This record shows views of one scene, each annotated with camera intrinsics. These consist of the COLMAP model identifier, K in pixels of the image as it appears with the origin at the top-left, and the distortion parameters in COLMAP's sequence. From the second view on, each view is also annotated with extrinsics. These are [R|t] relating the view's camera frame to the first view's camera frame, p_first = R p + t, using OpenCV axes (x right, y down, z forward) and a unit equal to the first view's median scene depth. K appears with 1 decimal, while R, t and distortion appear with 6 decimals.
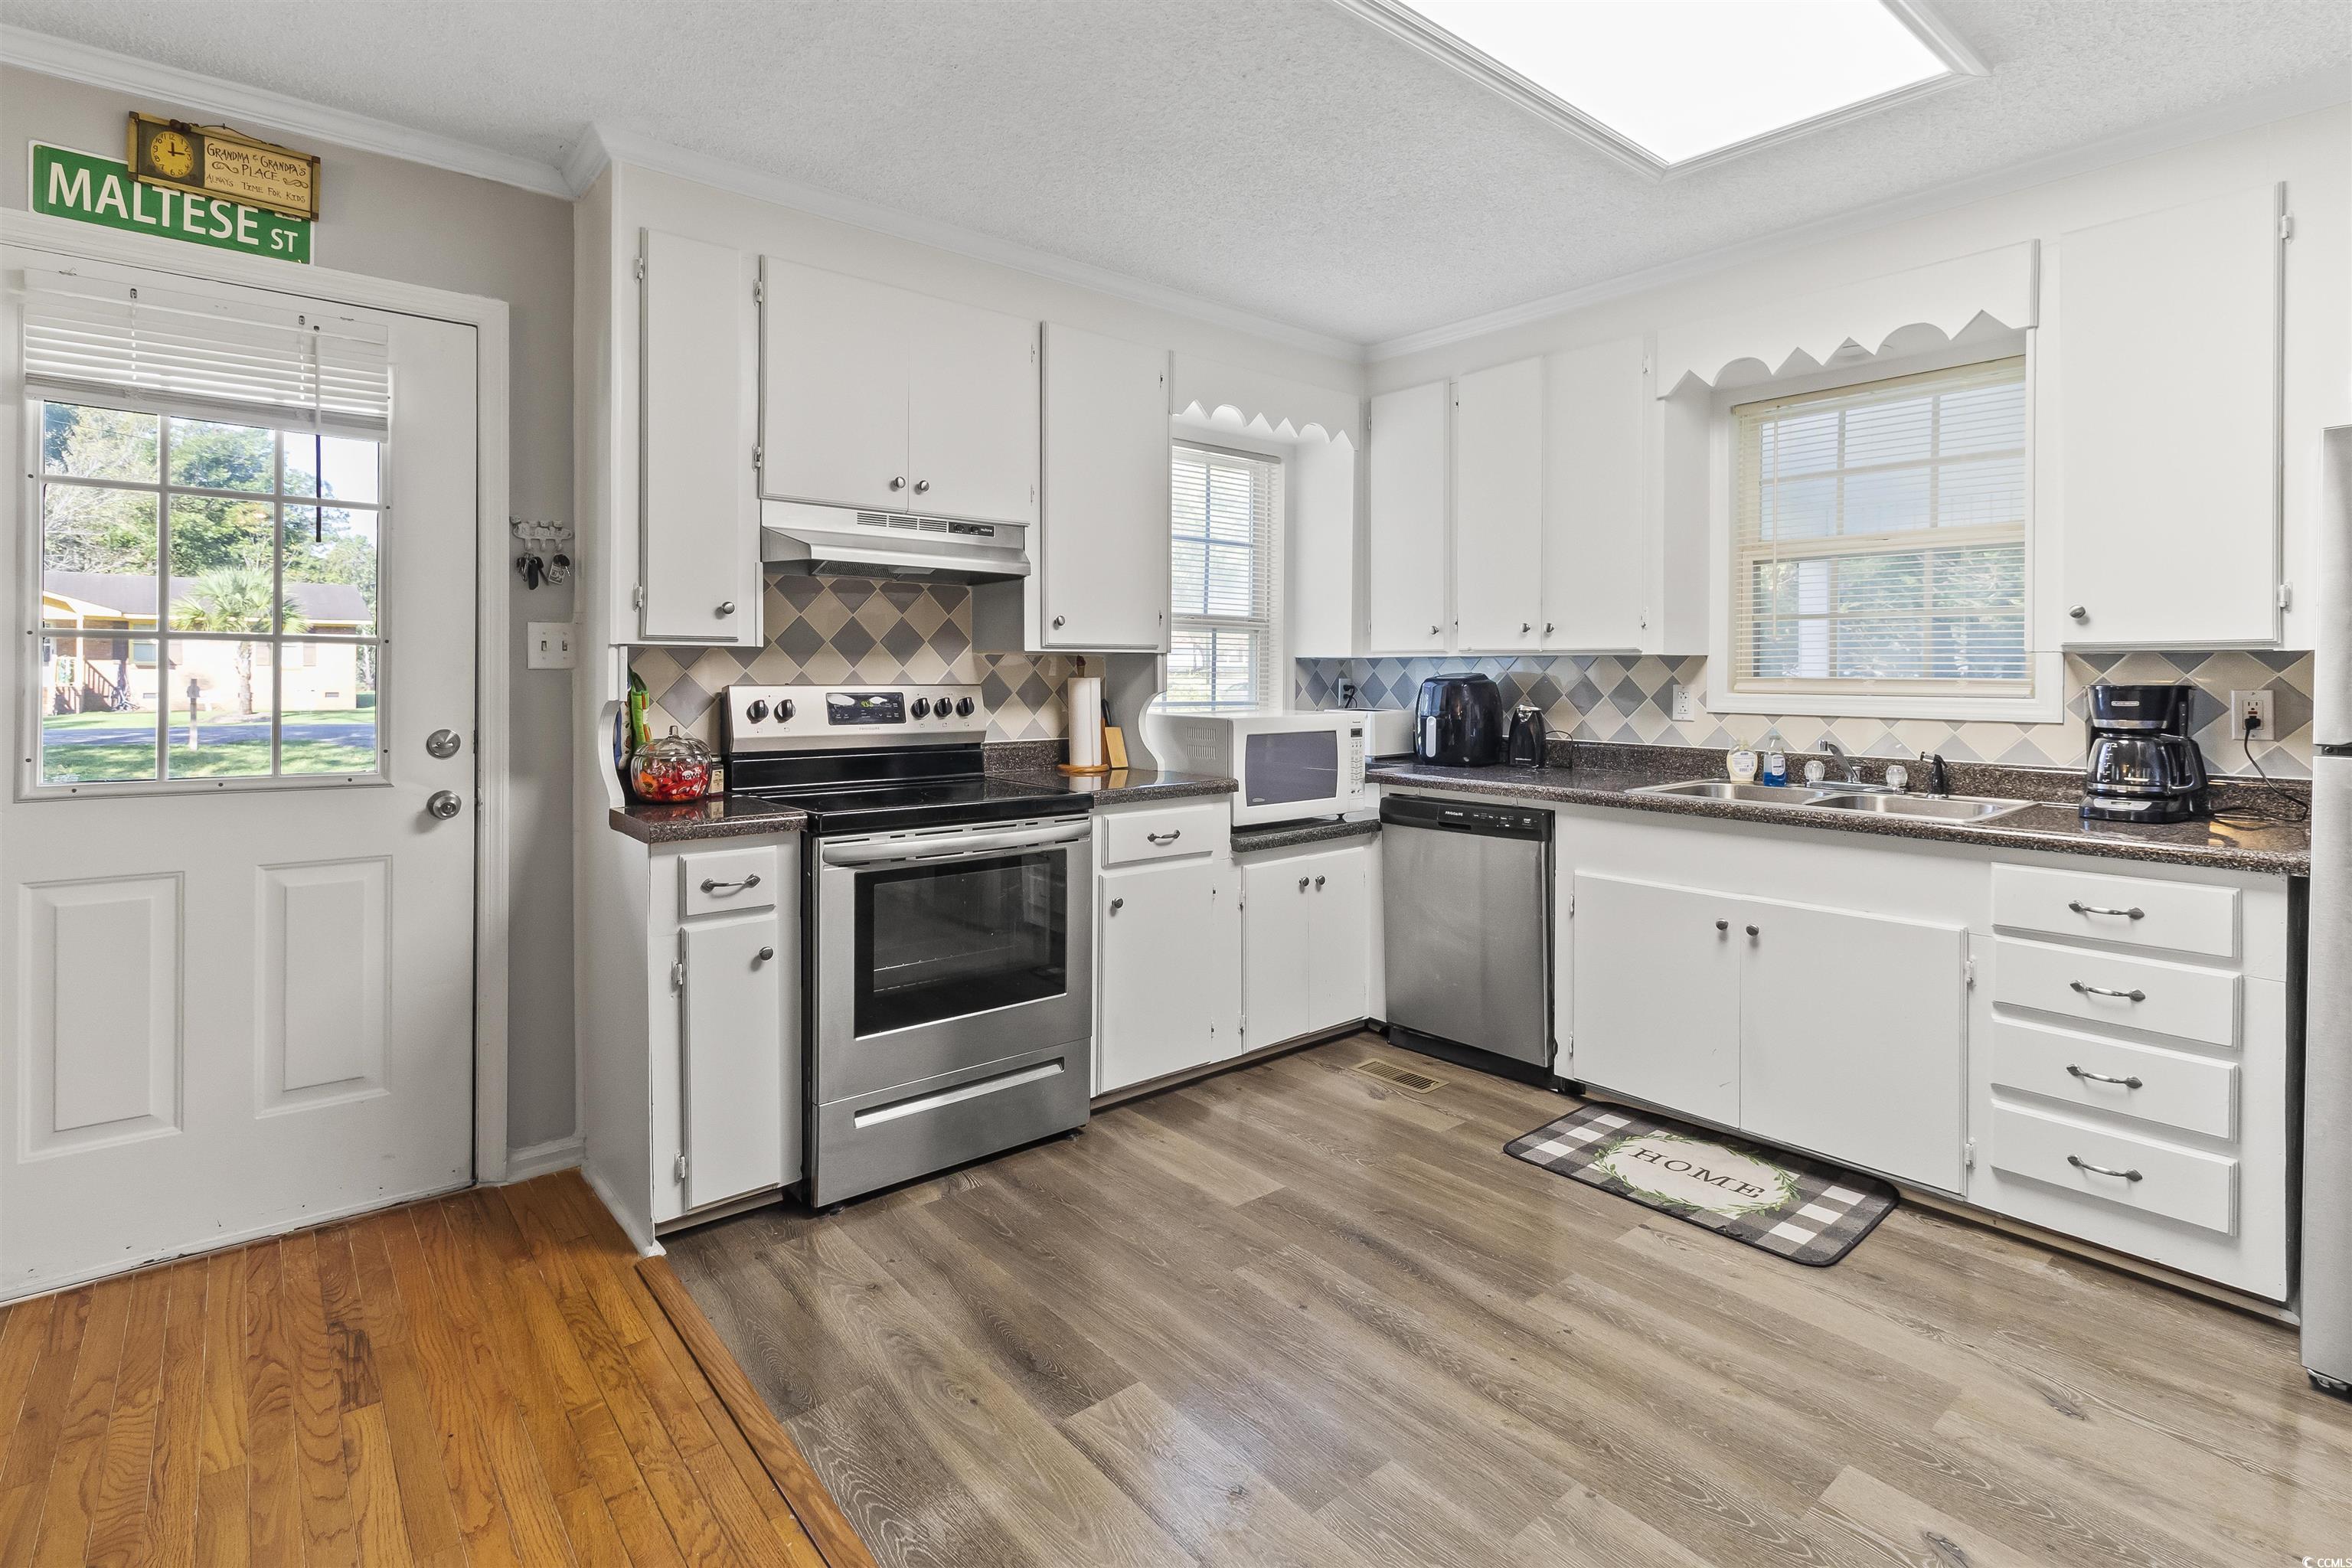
lens RADIAL K [[1106.2, 0, 1156.5], [0, 1106.2, 678.3], [0, 0, 1]] dist [-0.001062, -0.000641]
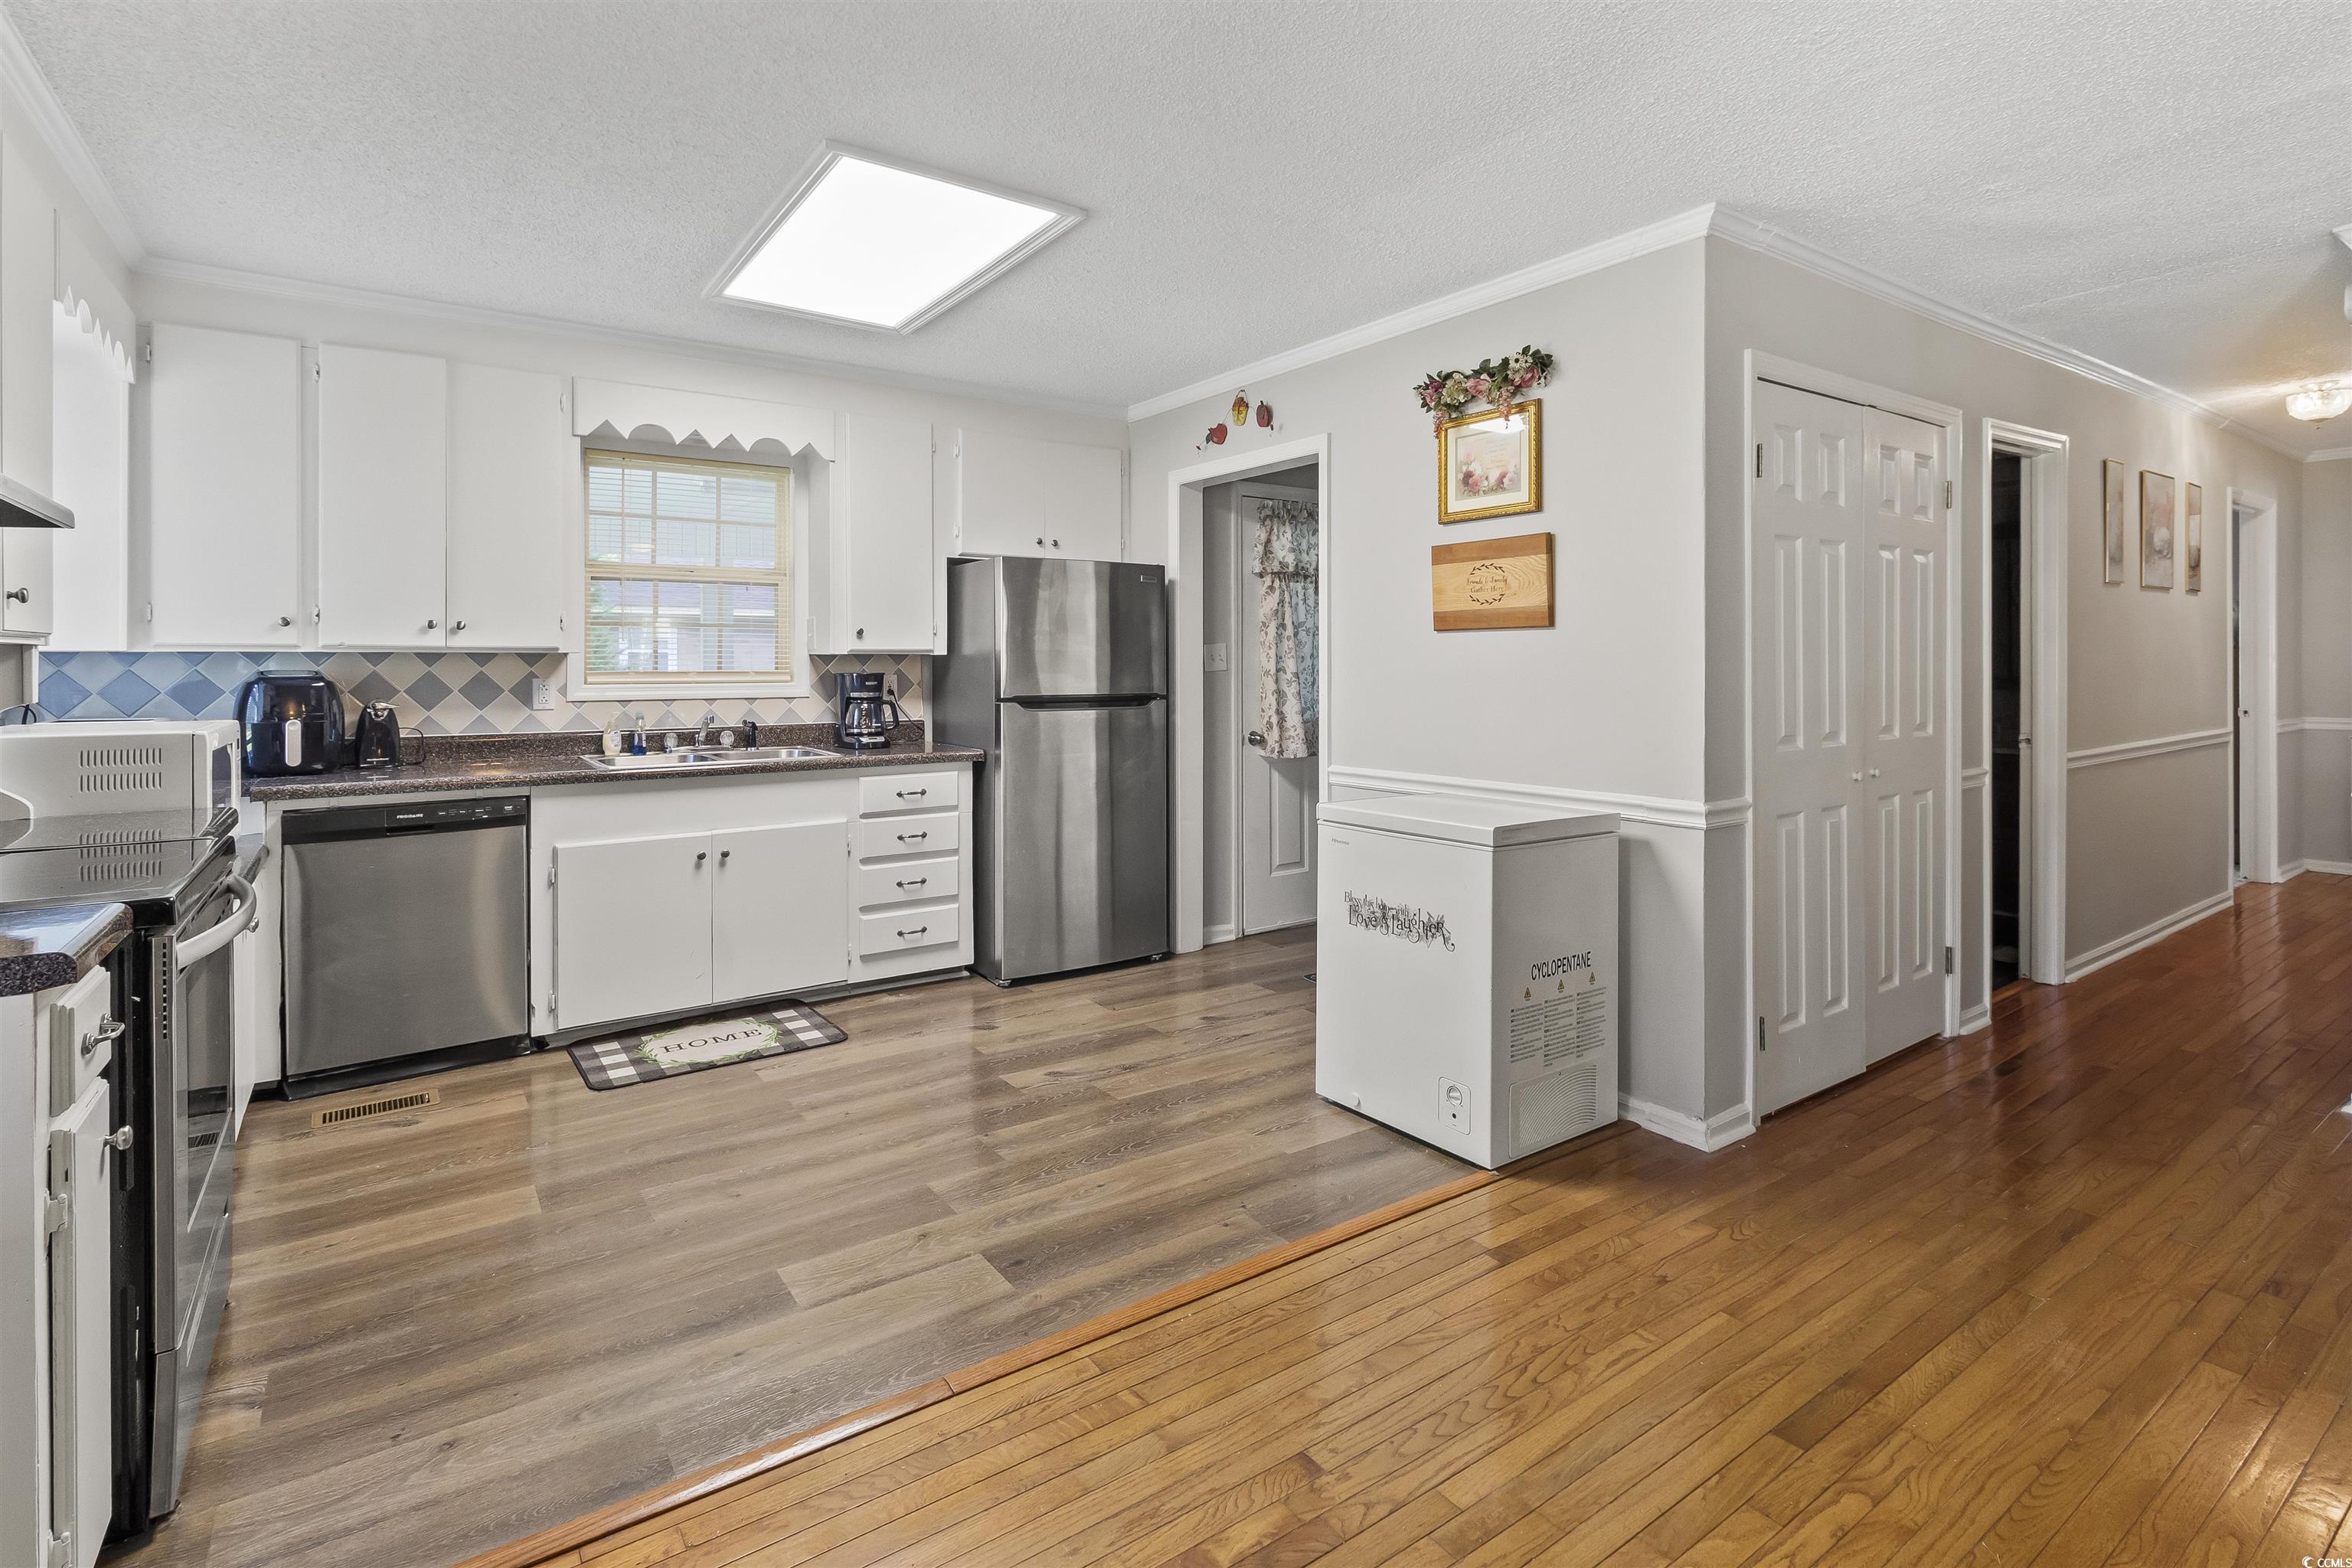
lens RADIAL K [[1106.2, 0, 1156.5], [0, 1106.2, 678.3], [0, 0, 1]] dist [-0.001062, -0.000641]
pose [[0.102982, -0.016434, 0.994547, -0.659998], [0.010567, 0.999825, 0.015427, -0.005840], [-0.994627, 0.008921, 0.103137, 0.271871]]
